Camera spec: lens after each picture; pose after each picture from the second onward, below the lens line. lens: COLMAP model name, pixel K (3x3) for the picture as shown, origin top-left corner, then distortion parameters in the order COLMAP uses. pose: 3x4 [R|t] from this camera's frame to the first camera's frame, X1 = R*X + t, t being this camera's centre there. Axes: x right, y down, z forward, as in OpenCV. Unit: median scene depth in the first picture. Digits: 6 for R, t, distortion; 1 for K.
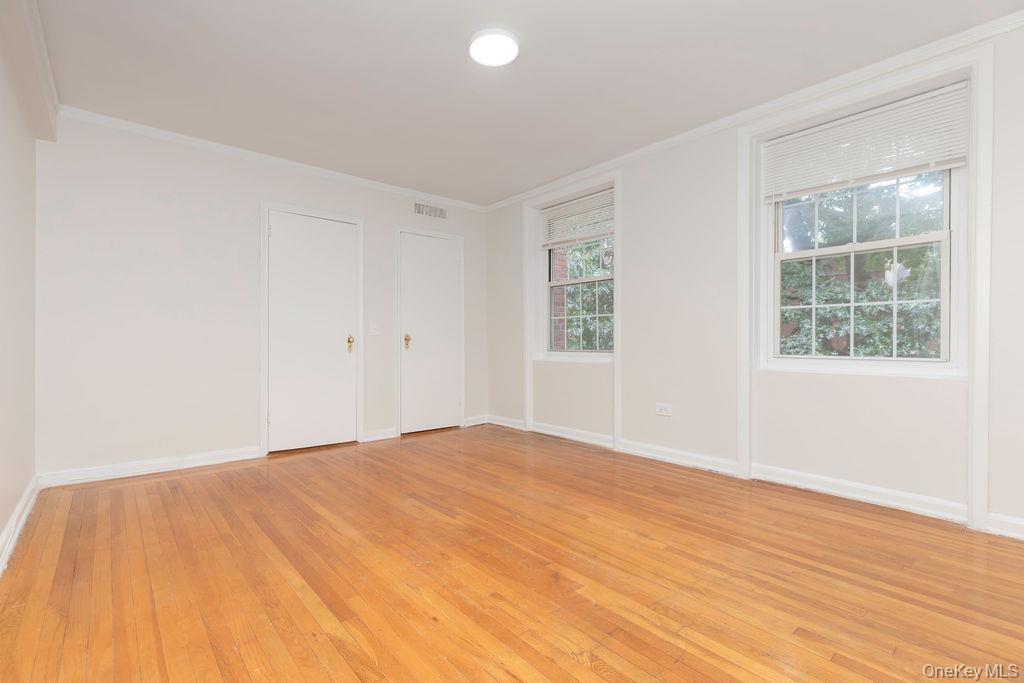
lens RADIAL K [[491.8, 0, 515.6], [0, 491.8, 343.3], [0, 0, 1]] dist [0.010955, 0.000166]
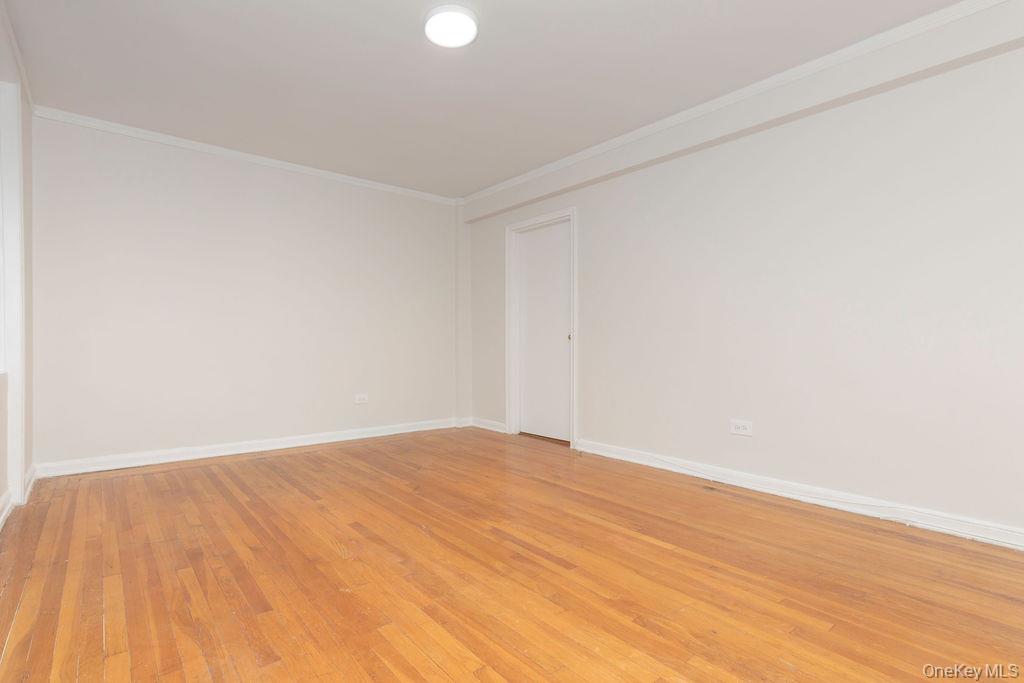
lens RADIAL K [[467.5, 0, 511.4], [0, 467.5, 334.1], [0, 0, 1]] dist [0.002564, 0.000145]
pose [[-0.999666, -0.005434, -0.025249, -0.129695], [-0.004969, 0.999817, -0.018449, 0.005117], [0.025345, -0.018317, -0.999511, 1.823600]]
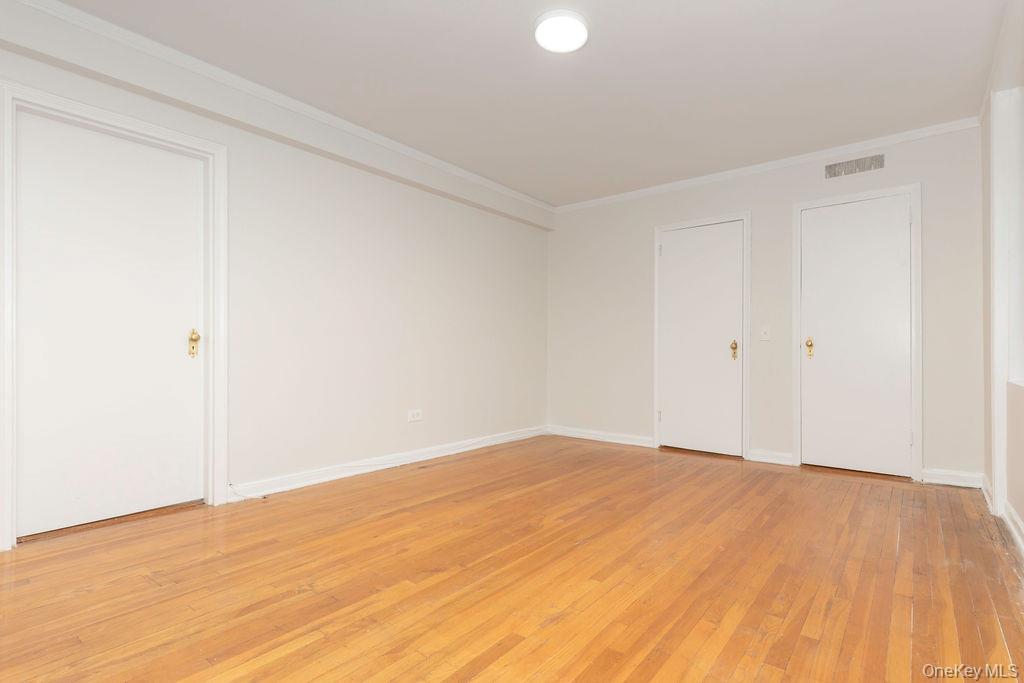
lens RADIAL K [[476.8, 0, 513.5], [0, 476.8, 349.9], [0, 0, 1]] dist [0.002382, 0.000567]
pose [[0.172788, -0.004310, -0.984950, 0.789026], [-0.008036, 0.999951, -0.005785, 0.015072], [0.984926, 0.008914, 0.172745, 0.715518]]
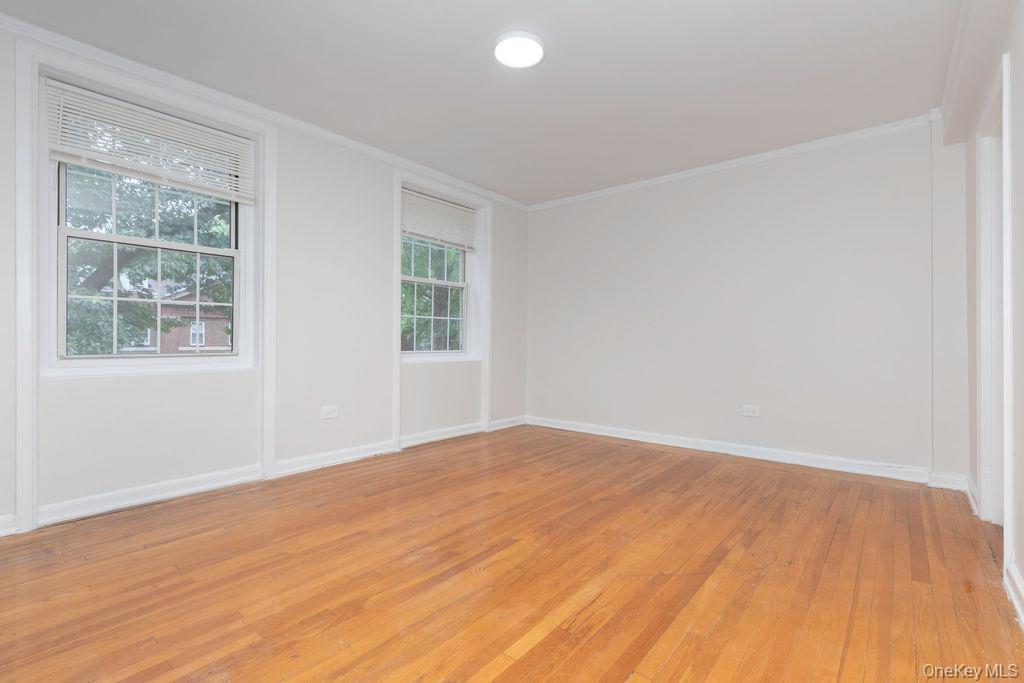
lens RADIAL K [[492.7, 0, 512.1], [0, 492.7, 337.7], [0, 0, 1]] dist [0.003561, 0.000166]
pose [[-0.210277, 0.005559, 0.977626, -0.963260], [-0.000616, 0.999983, -0.005819, -0.006515], [-0.977642, -0.001826, -0.210270, 1.158895]]
